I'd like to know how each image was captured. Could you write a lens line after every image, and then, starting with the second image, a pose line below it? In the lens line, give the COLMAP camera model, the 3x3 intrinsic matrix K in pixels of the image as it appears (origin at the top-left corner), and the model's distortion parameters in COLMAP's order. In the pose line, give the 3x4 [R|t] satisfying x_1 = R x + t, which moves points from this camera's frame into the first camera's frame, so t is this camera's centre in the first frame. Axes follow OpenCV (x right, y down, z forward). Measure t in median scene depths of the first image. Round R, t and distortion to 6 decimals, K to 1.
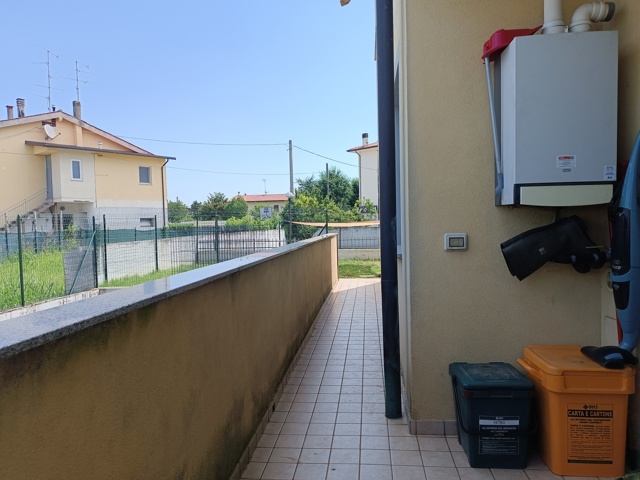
lens RADIAL K [[451.2, 0, 321.4], [0, 451.2, 243.8], [0, 0, 1]] dist [0.049488, -0.050094]
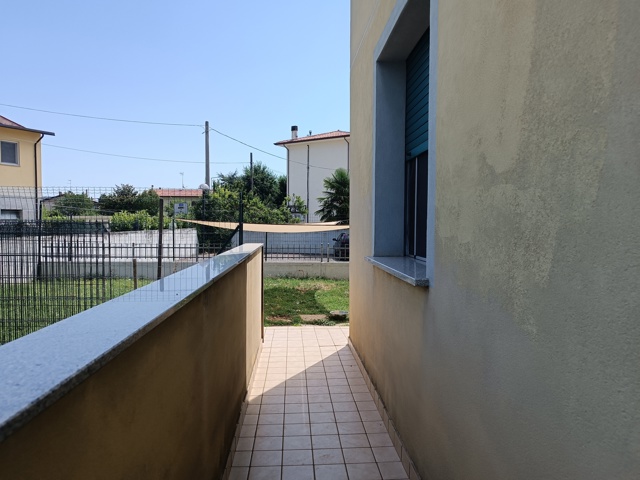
lens RADIAL K [[451.2, 0, 321.4], [0, 451.2, 243.8], [0, 0, 1]] dist [0.049488, -0.050094]
pose [[0.985841, 0.021044, 0.166358, 0.004700], [-0.020869, 0.999778, -0.002798, -0.006937], [-0.166380, -0.000713, 0.986061, 0.147177]]
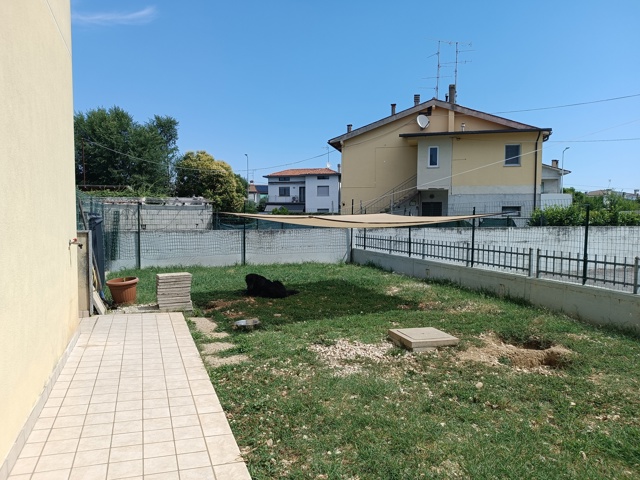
lens RADIAL K [[451.2, 0, 321.4], [0, 451.2, 243.8], [0, 0, 1]] dist [0.049488, -0.050094]
pose [[0.457056, 0.079223, -0.885903, 0.196765], [-0.056611, 0.996597, 0.059915, -0.017519], [0.887635, 0.022767, 0.459985, 0.289862]]
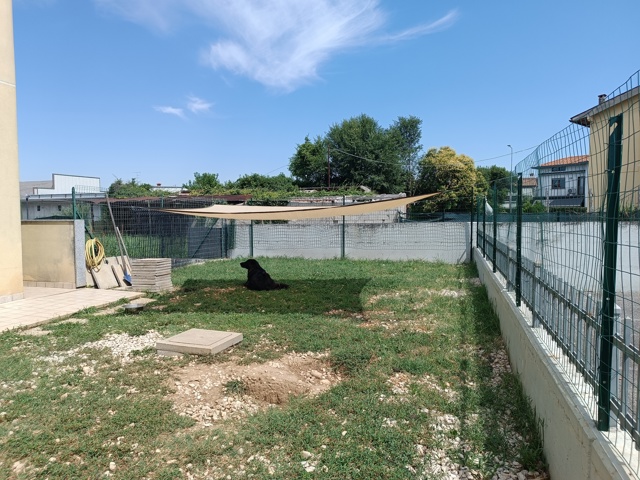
lens RADIAL K [[451.2, 0, 321.4], [0, 451.2, 243.8], [0, 0, 1]] dist [0.049488, -0.050094]
pose [[-0.148055, 0.087231, -0.985125, 0.200263], [-0.036379, 0.994948, 0.093568, -0.020100], [0.988310, 0.049691, -0.144134, 0.430055]]
